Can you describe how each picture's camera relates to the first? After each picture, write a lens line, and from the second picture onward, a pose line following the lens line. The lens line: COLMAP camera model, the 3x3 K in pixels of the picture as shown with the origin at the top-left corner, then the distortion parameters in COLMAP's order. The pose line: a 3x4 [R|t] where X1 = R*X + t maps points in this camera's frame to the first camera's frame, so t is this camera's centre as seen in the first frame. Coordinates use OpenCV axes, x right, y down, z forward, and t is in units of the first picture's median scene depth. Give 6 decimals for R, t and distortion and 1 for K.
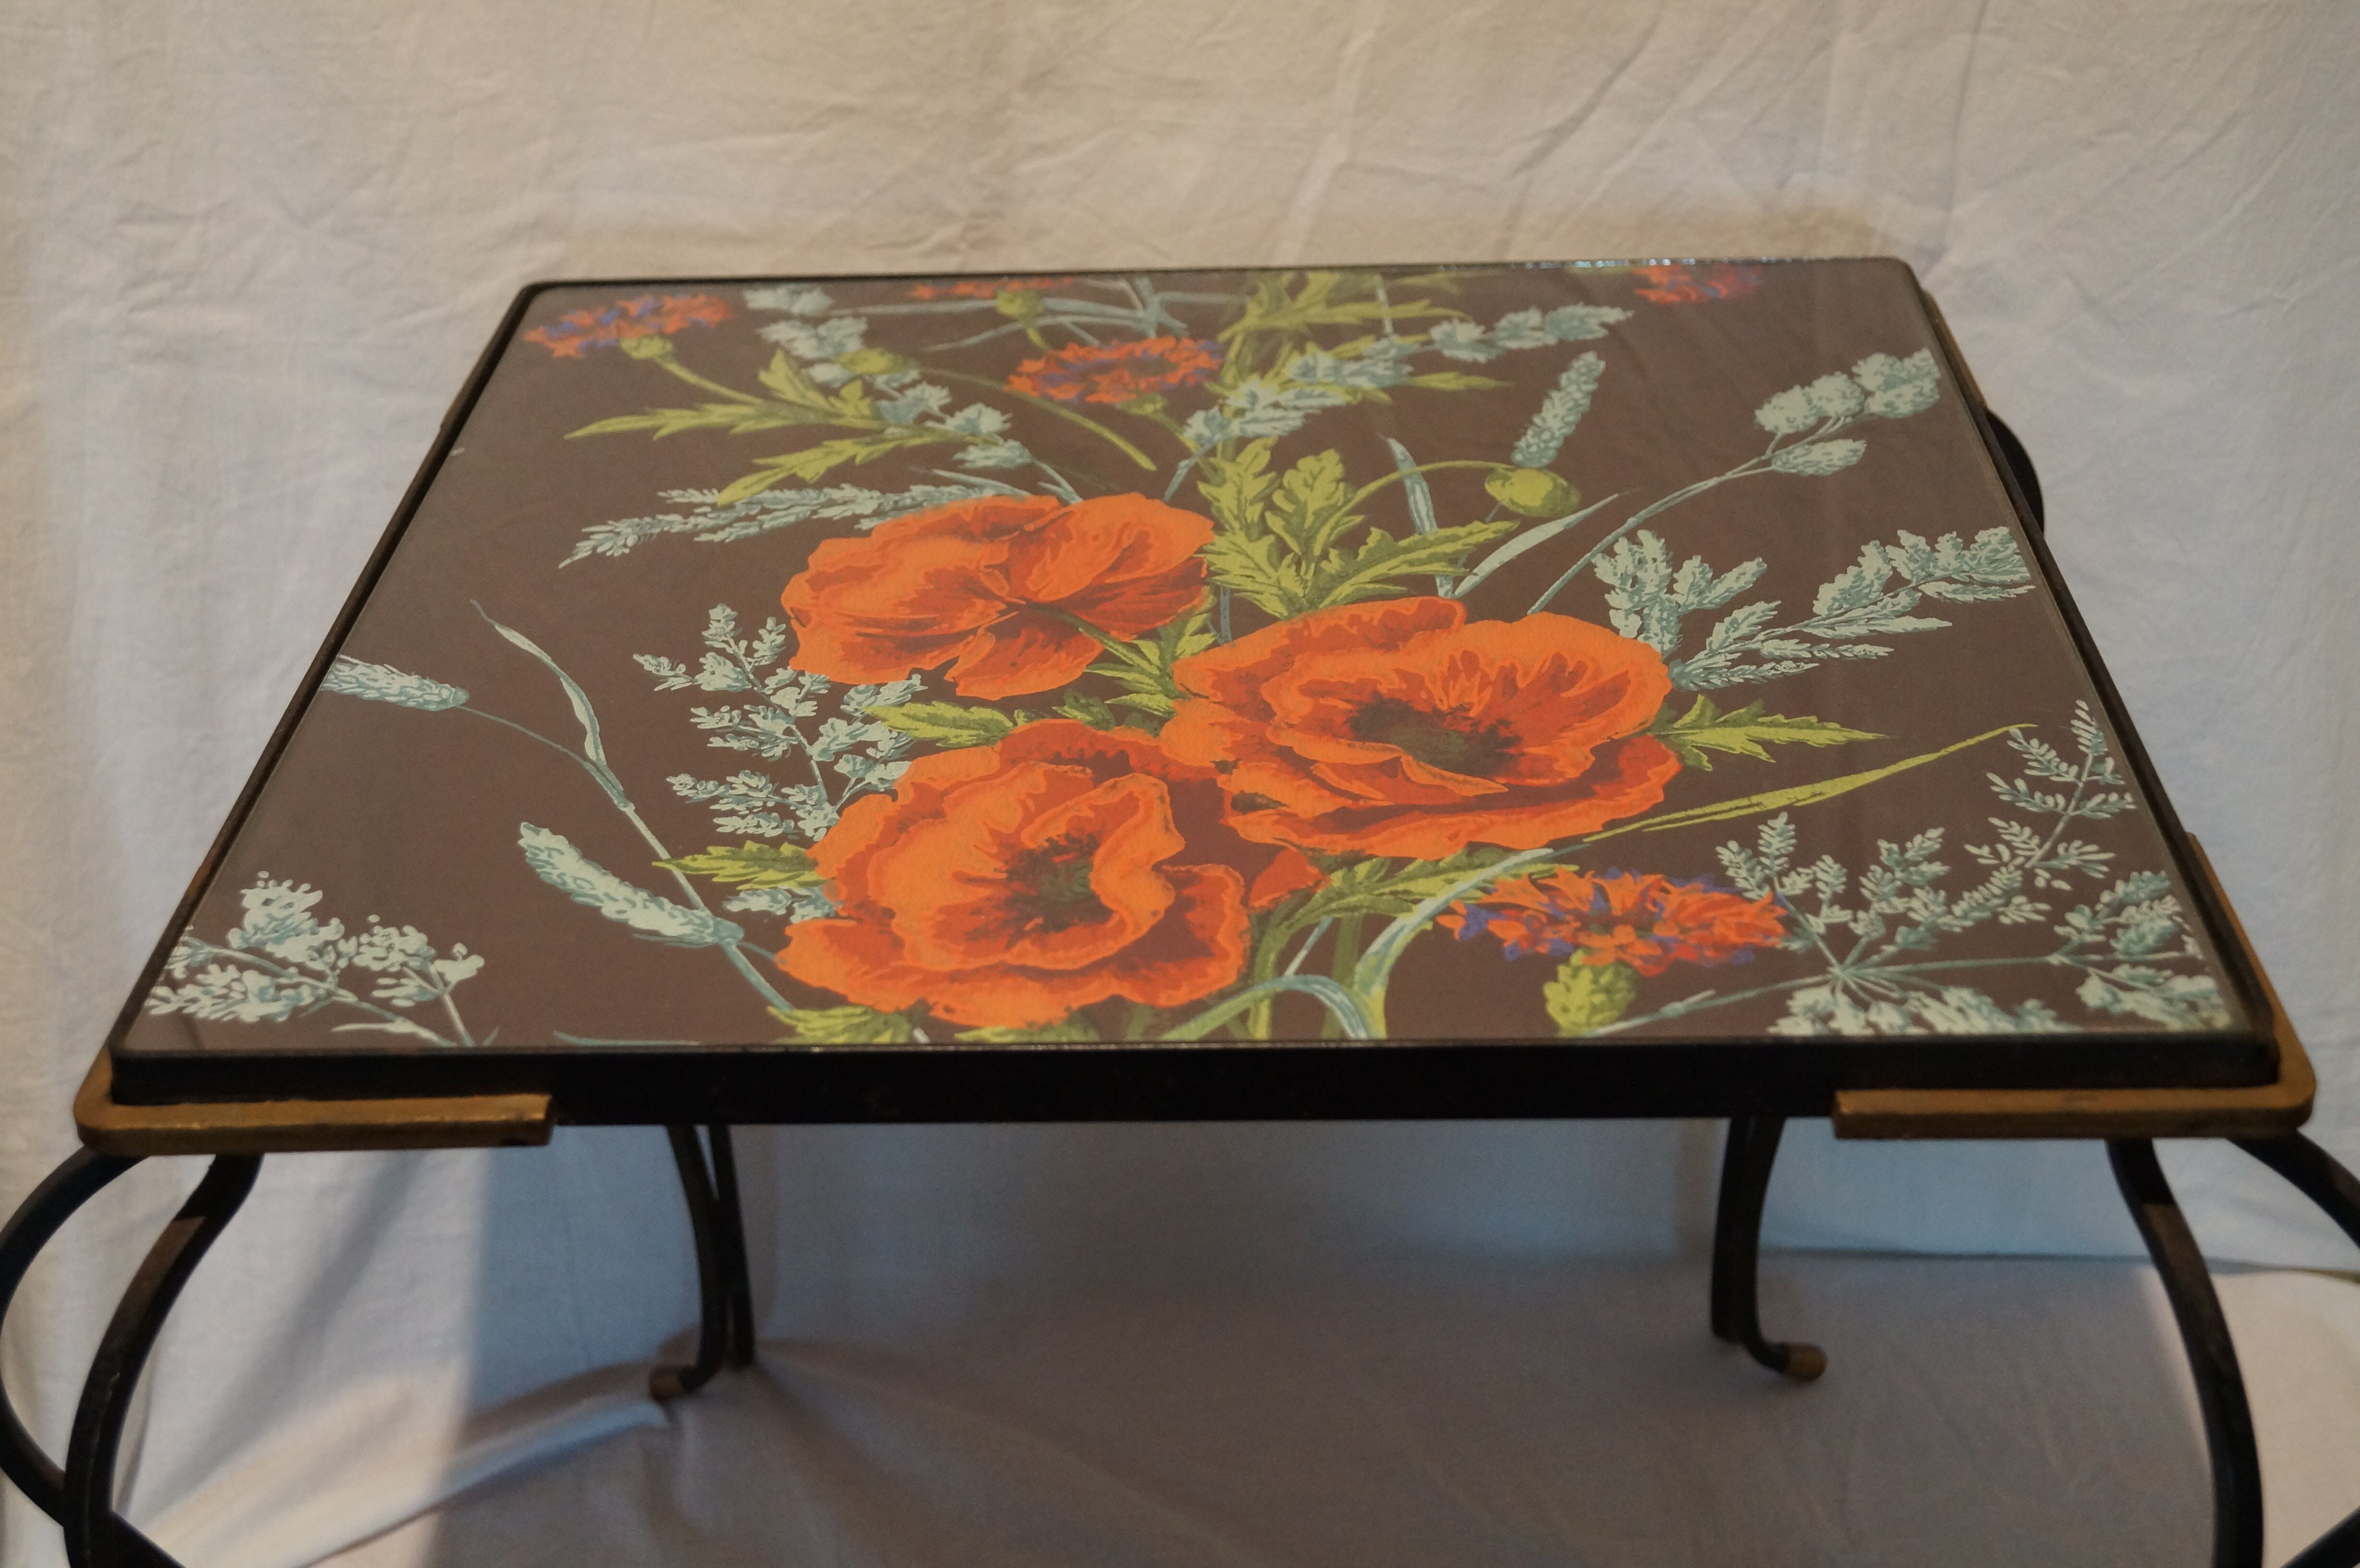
lens RADIAL K [[3172.6, 0, 1179.4], [0, 3172.6, 775.1], [0, 0, 1]] dist [-0.027642, 0.000000]
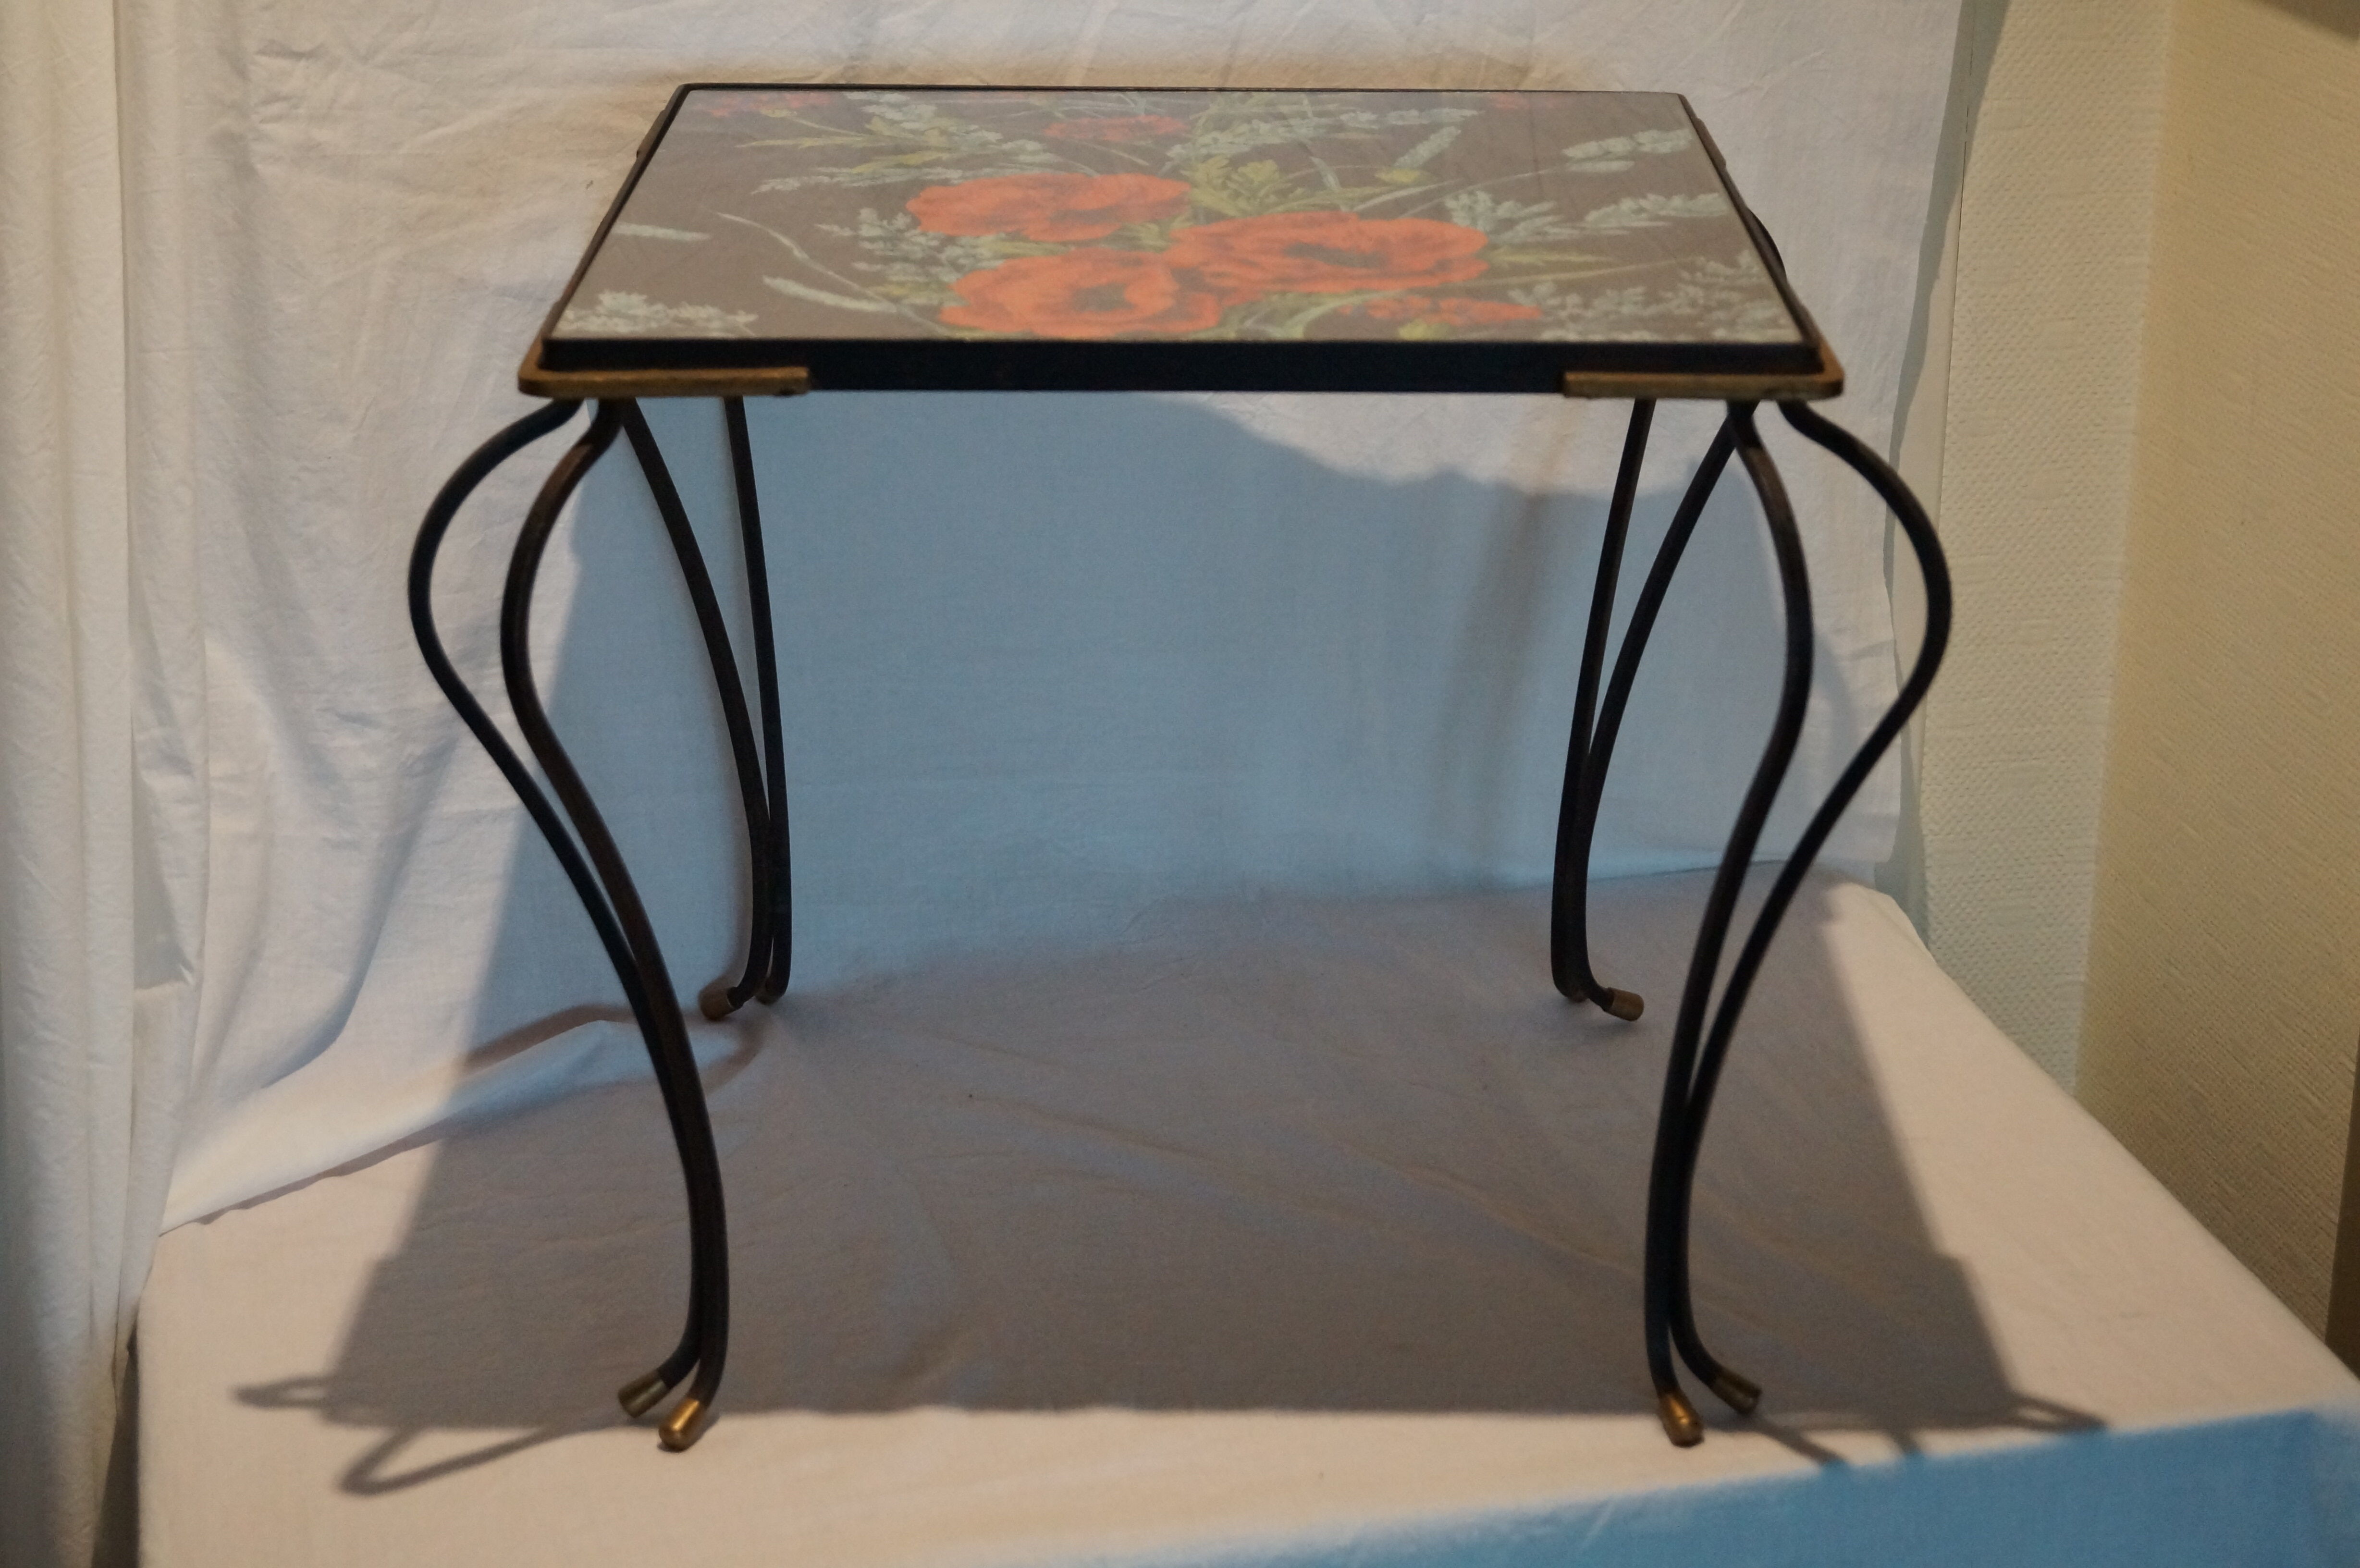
lens RADIAL K [[4105.5, 0, 1190.4], [0, 4105.5, 784.9], [0, 0, 1]] dist [-0.035268, 0.000000]
pose [[0.998988, 0.025314, 0.037186, -0.063589], [-0.019363, 0.988117, -0.152480, 0.578447], [-0.040604, 0.151605, 0.987607, -1.005550]]
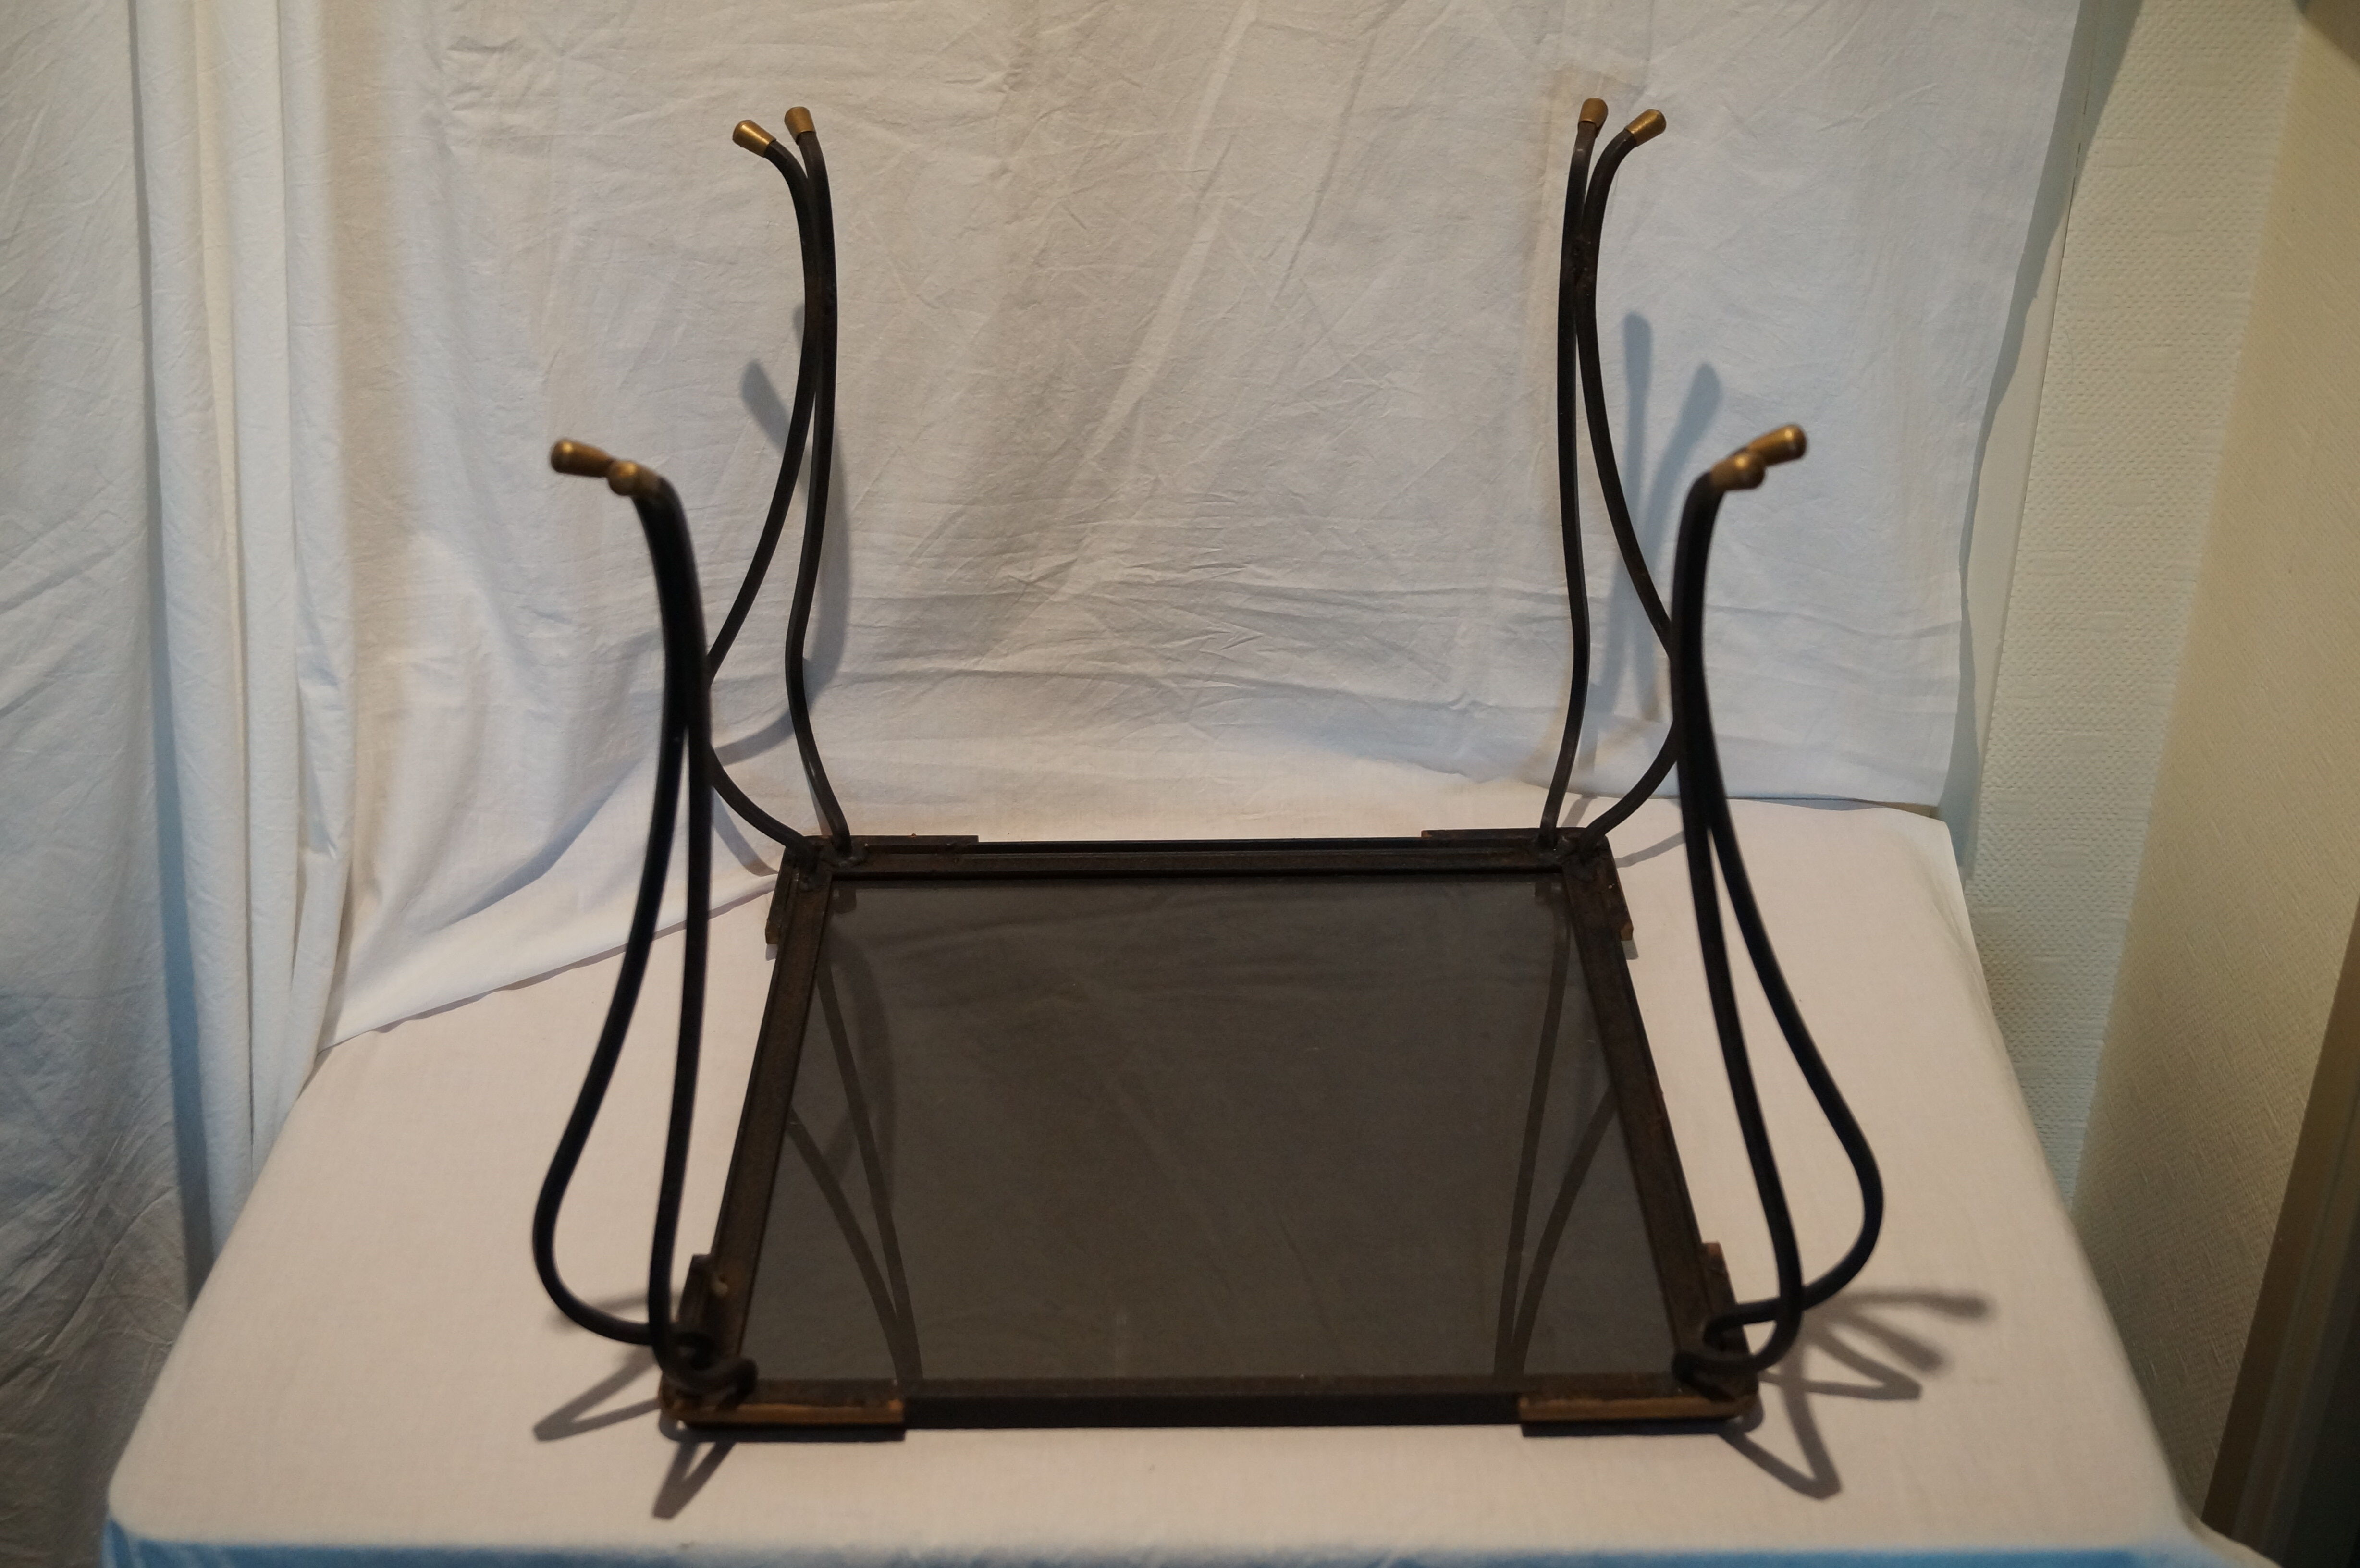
lens RADIAL K [[2638.8, 0, 1170.1], [0, 2638.8, 796.8], [0, 0, 1]] dist [-0.042416, 0.000000]
pose [[0.972912, 0.133237, -0.188921, 0.335441], [-0.129738, 0.991069, 0.030827, 0.181982], [0.191341, -0.005481, 0.981508, -0.317480]]
